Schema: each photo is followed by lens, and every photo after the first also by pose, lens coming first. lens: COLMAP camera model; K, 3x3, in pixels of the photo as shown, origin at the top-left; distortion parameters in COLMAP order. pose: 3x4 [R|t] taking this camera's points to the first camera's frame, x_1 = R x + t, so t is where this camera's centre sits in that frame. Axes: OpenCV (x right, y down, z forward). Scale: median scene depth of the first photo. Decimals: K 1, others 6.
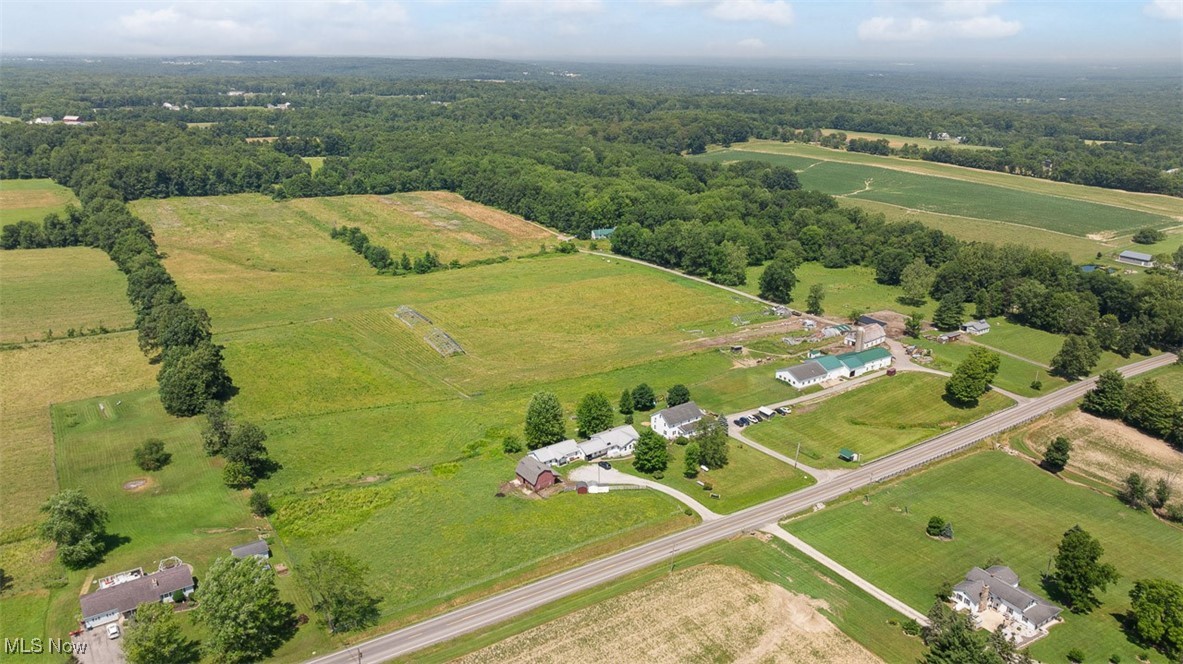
lens RADIAL K [[828.0, 0, 603.0], [0, 828.0, 328.7], [0, 0, 1]] dist [-0.021707, 0.008158]
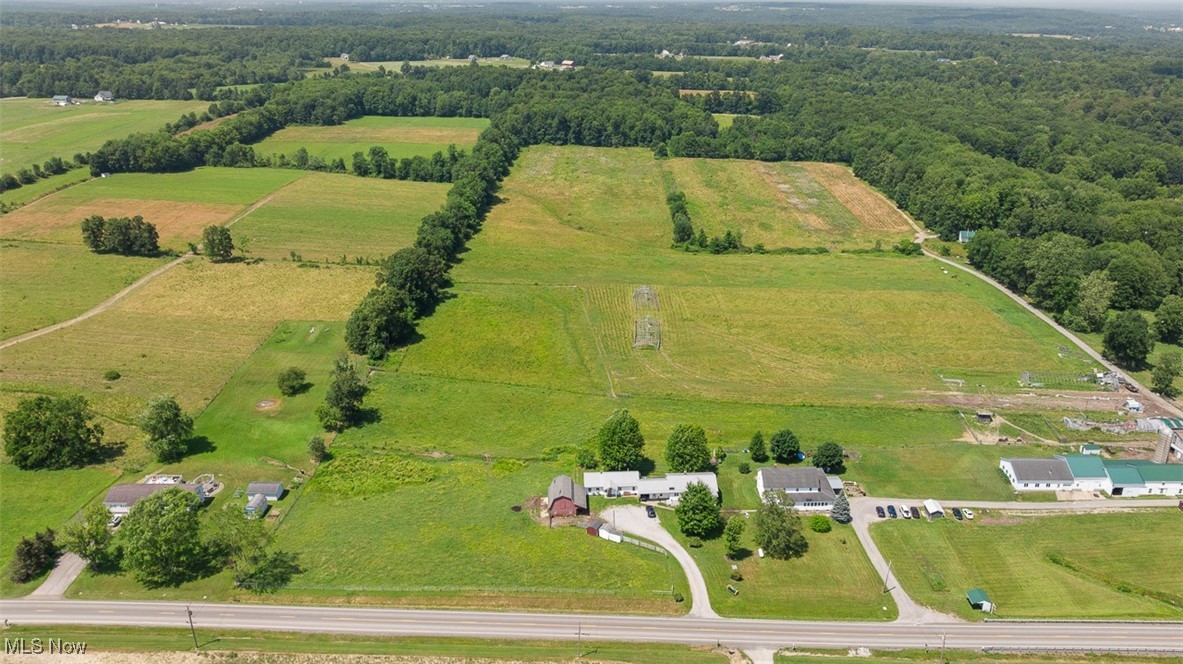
lens RADIAL K [[895.2, 0, 620.7], [0, 895.2, 349.9], [0, 0, 1]] dist [-0.015568, -0.019924]
pose [[0.832580, 0.200081, -0.516507, 0.286029], [-0.173140, 0.979762, 0.100442, -0.056580], [0.526150, 0.005801, 0.850372, 0.145293]]
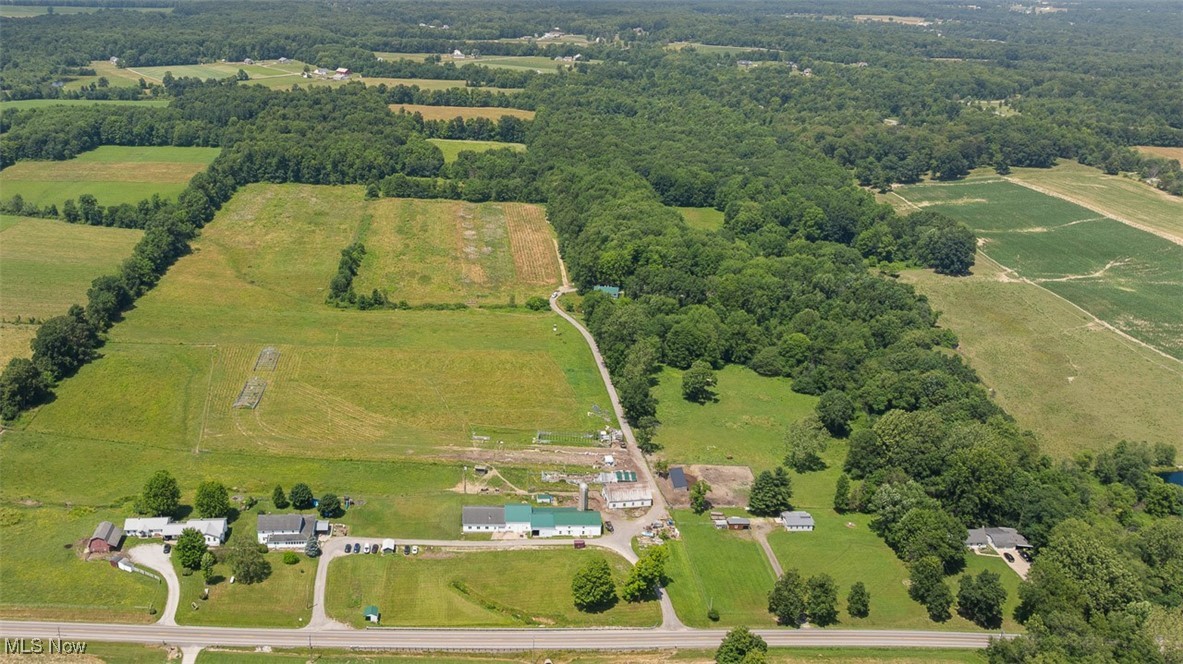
lens RADIAL K [[1002.8, 0, 489.4], [0, 1002.8, 328.8], [0, 0, 1]] dist [-0.008239, -0.030908]
pose [[0.841339, 0.191829, -0.505322, 0.695783], [-0.176170, 0.981172, 0.079154, -0.217927], [0.510992, 0.022428, 0.859293, 0.030679]]
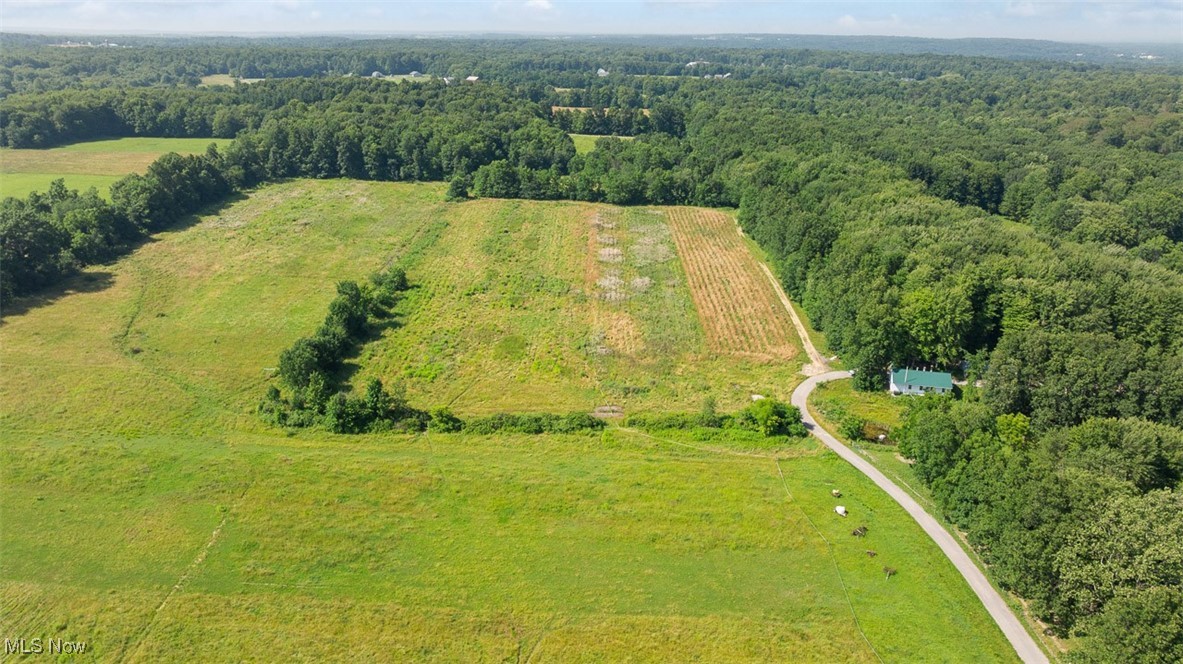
lens RADIAL K [[834.0, 0, 596.3], [0, 834.0, 327.1], [0, 0, 1]] dist [-0.020197, 0.005438]
pose [[0.818665, 0.189212, -0.542205, 0.127883], [-0.181024, 0.981053, 0.069031, -0.219078], [0.544993, 0.041639, 0.837406, 0.933147]]
